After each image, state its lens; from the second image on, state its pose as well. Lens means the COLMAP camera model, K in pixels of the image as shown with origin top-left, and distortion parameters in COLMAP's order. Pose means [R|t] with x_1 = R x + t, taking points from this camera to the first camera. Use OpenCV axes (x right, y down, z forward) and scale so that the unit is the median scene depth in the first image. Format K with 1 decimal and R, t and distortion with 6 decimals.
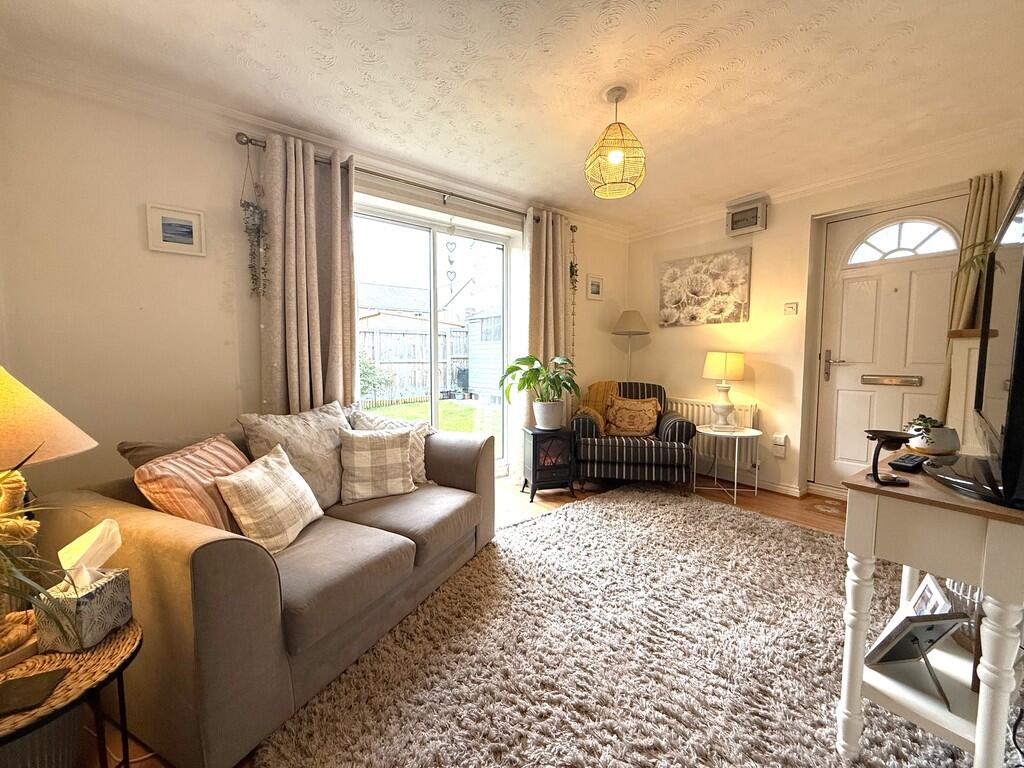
lens RADIAL K [[408.4, 0, 509.7], [0, 408.4, 387.3], [0, 0, 1]] dist [-0.002565, -0.000151]
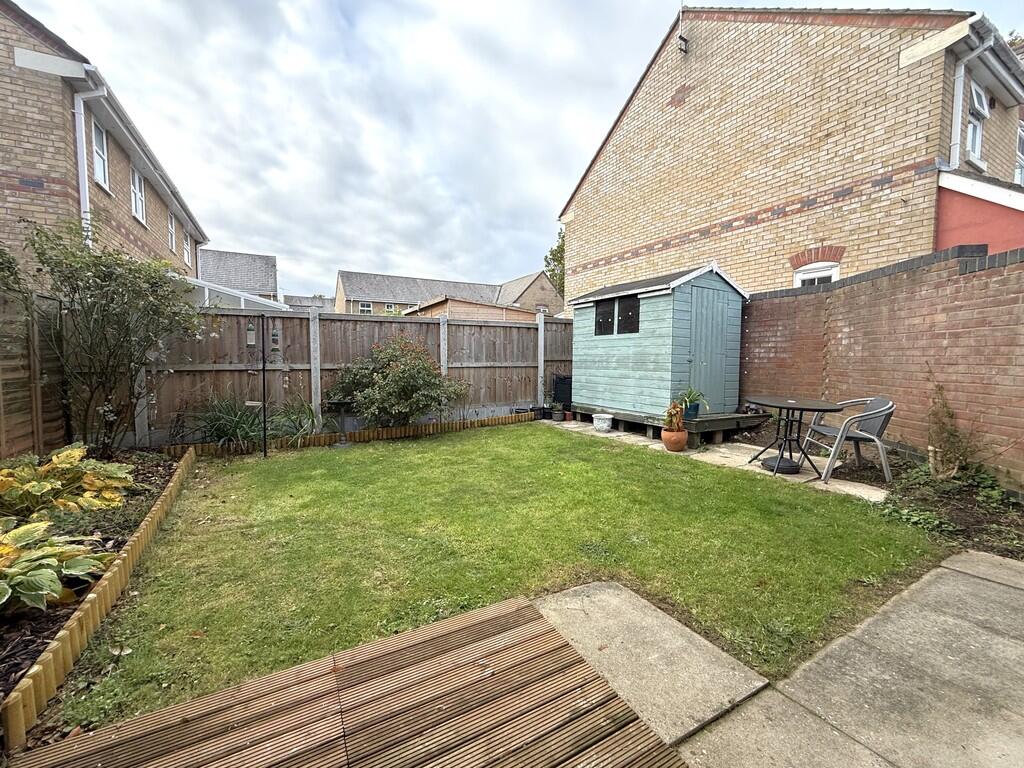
lens RADIAL K [[408.4, 0, 511.9], [0, 408.4, 385.0], [0, 0, 1]] dist [-0.002565, -0.000151]
pose [[0.990409, 0.011394, -0.137699, -0.105175], [-0.012952, 0.999862, -0.010426, -0.021655], [0.137561, 0.012109, 0.990419, 0.301571]]
